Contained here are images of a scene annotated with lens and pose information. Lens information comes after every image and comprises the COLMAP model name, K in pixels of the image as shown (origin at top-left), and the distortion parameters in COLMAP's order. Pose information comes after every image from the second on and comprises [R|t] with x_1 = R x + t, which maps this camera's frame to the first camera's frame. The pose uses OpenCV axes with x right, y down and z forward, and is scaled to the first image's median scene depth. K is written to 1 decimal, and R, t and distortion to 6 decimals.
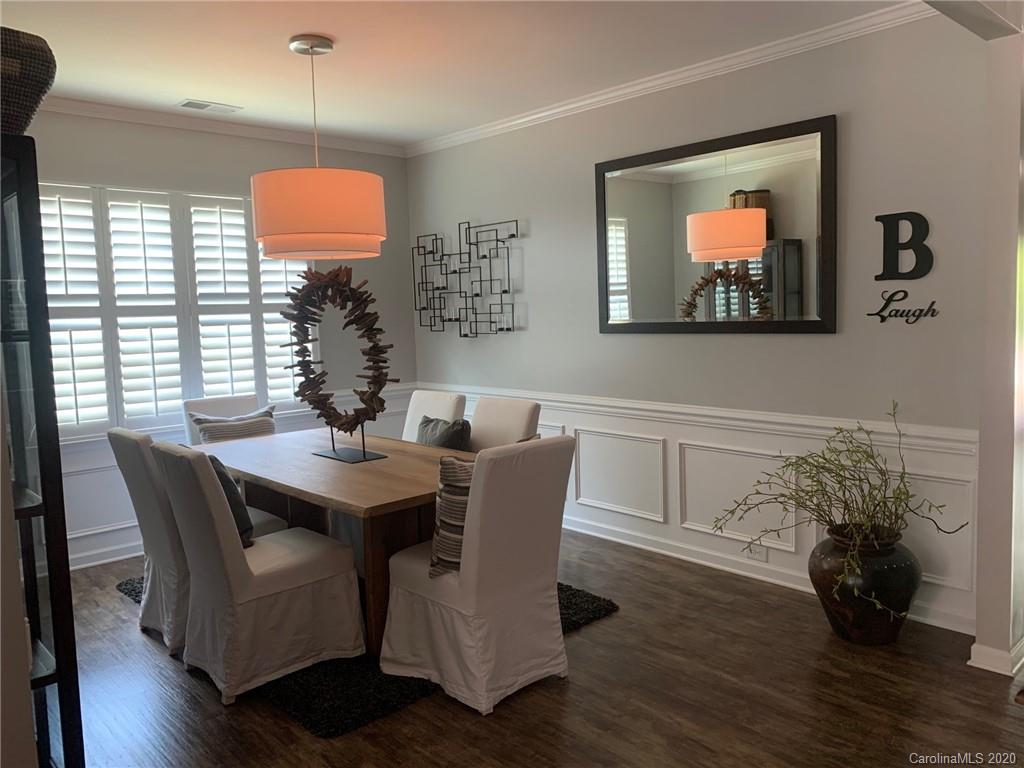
lens RADIAL K [[784.1, 0, 511.4], [0, 784.1, 377.5], [0, 0, 1]] dist [0.003331, 0.000815]
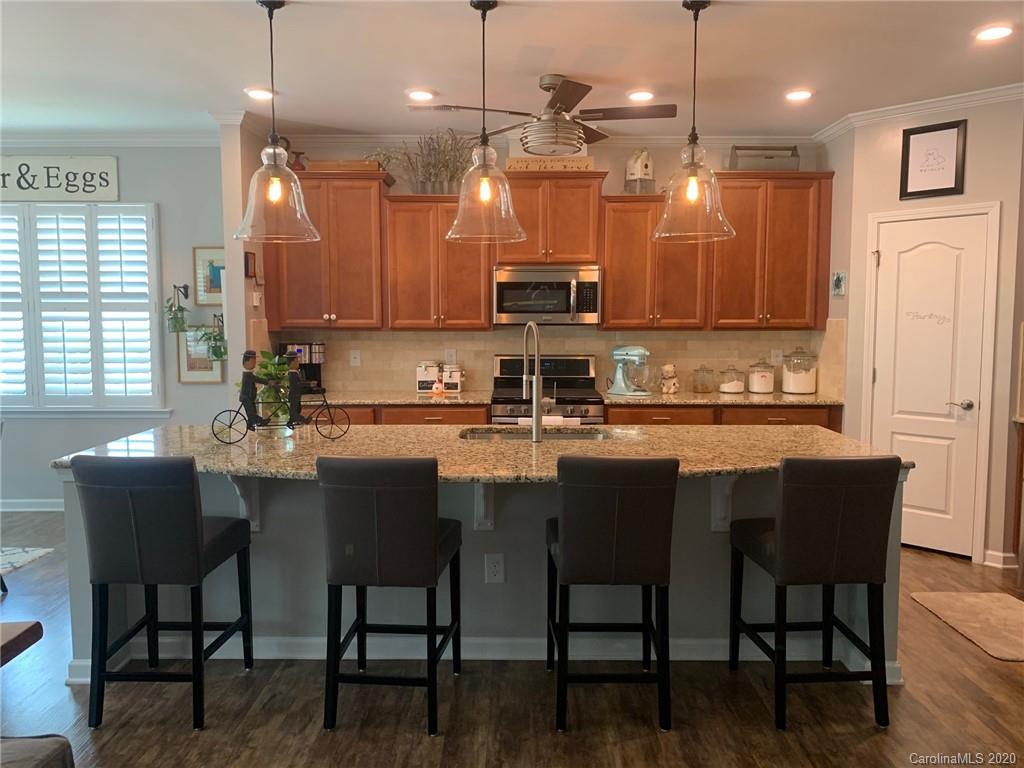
lens RADIAL K [[784.1, 0, 511.4], [0, 784.1, 377.5], [0, 0, 1]] dist [0.003331, 0.000815]
pose [[0.732975, 0.084616, -0.674973, 0.822536], [-0.081844, 0.995995, 0.035982, -0.072767], [0.675314, 0.028868, 0.736965, 0.553608]]
